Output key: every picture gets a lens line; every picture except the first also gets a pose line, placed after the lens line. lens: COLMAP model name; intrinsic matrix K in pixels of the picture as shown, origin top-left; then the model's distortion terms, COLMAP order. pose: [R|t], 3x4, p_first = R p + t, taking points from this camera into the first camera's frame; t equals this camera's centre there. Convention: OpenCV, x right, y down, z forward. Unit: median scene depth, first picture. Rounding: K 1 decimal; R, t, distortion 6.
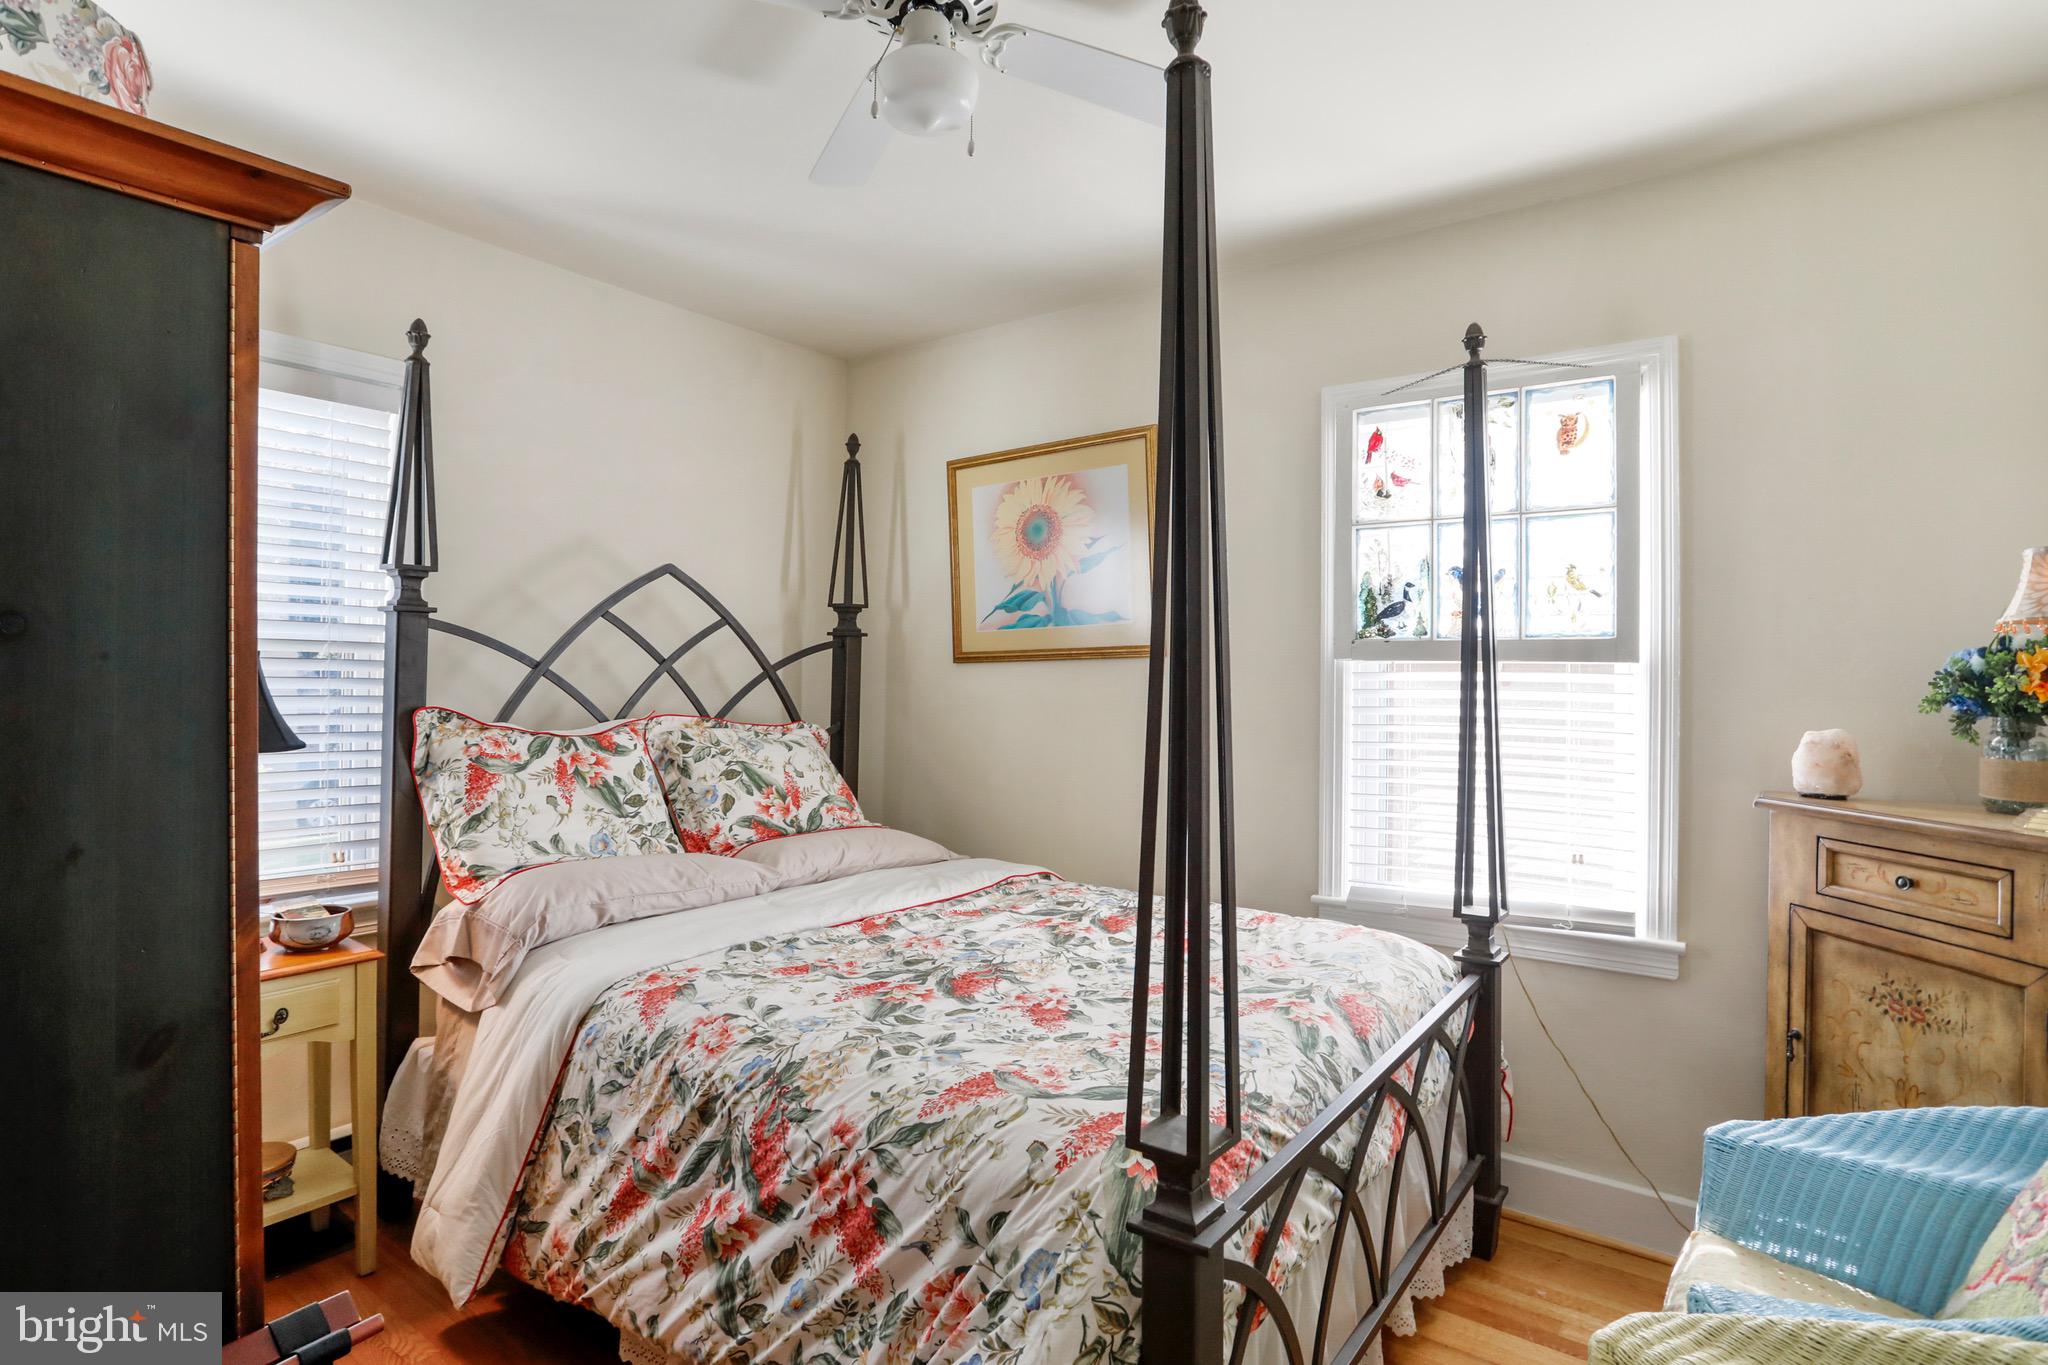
lens RADIAL K [[1023.6, 0, 1022.2], [0, 1023.6, 676.5], [0, 0, 1]] dist [-0.049545, 0.020593]
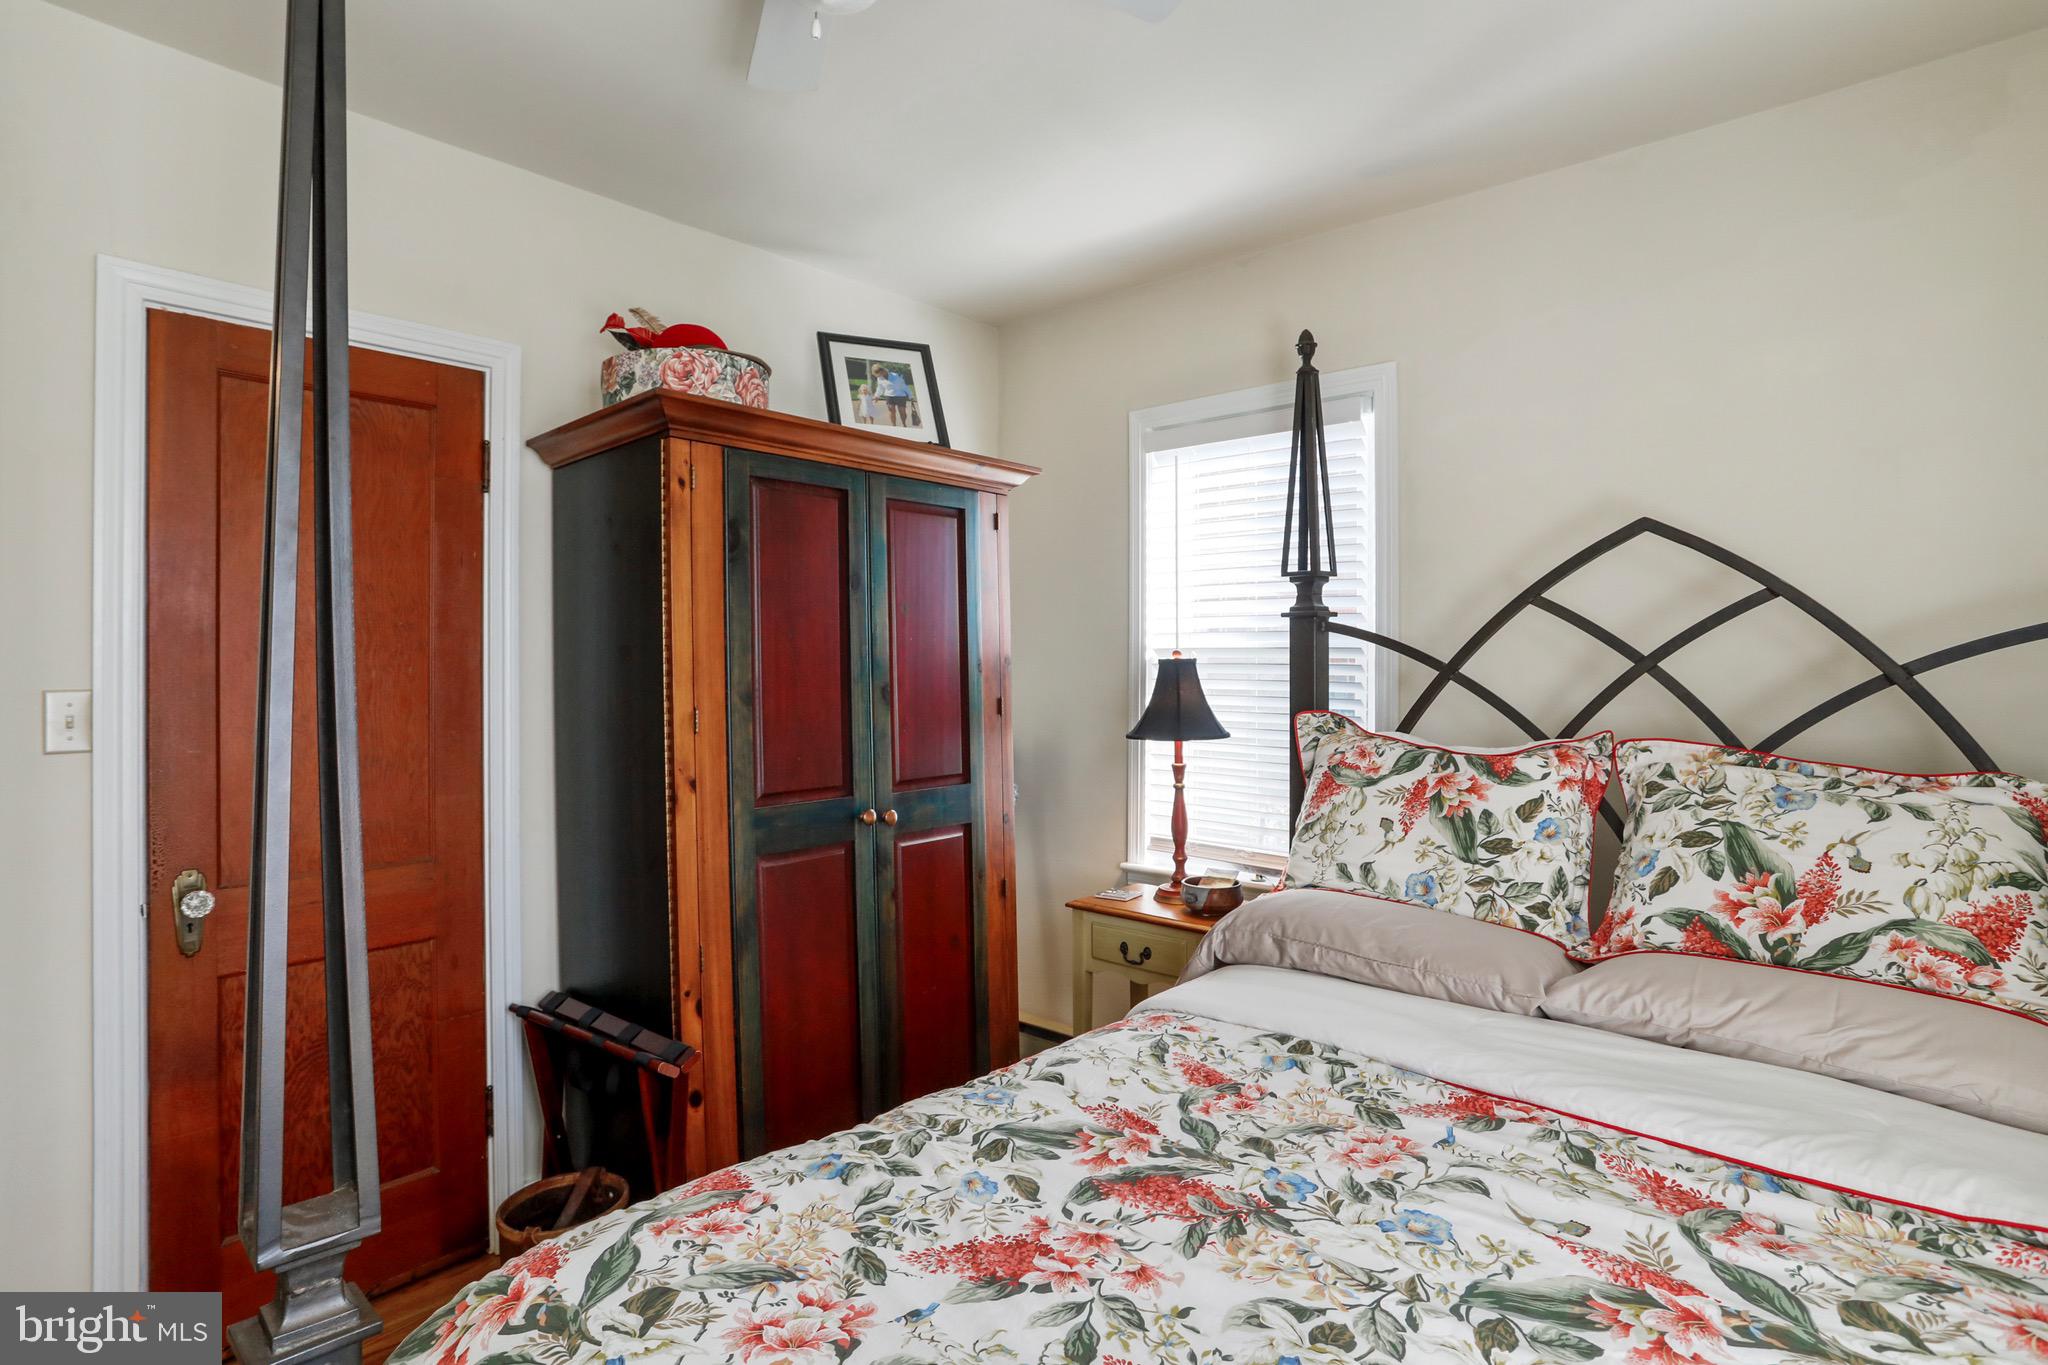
lens RADIAL K [[1023.6, 0, 1016.1], [0, 1023.6, 674.8], [0, 0, 1]] dist [-0.049545, 0.020593]
pose [[-0.079728, -0.005455, -0.996802, 0.437715], [-0.005329, 0.999973, -0.005047, 0.000893], [0.996802, 0.004909, -0.079755, 0.767958]]
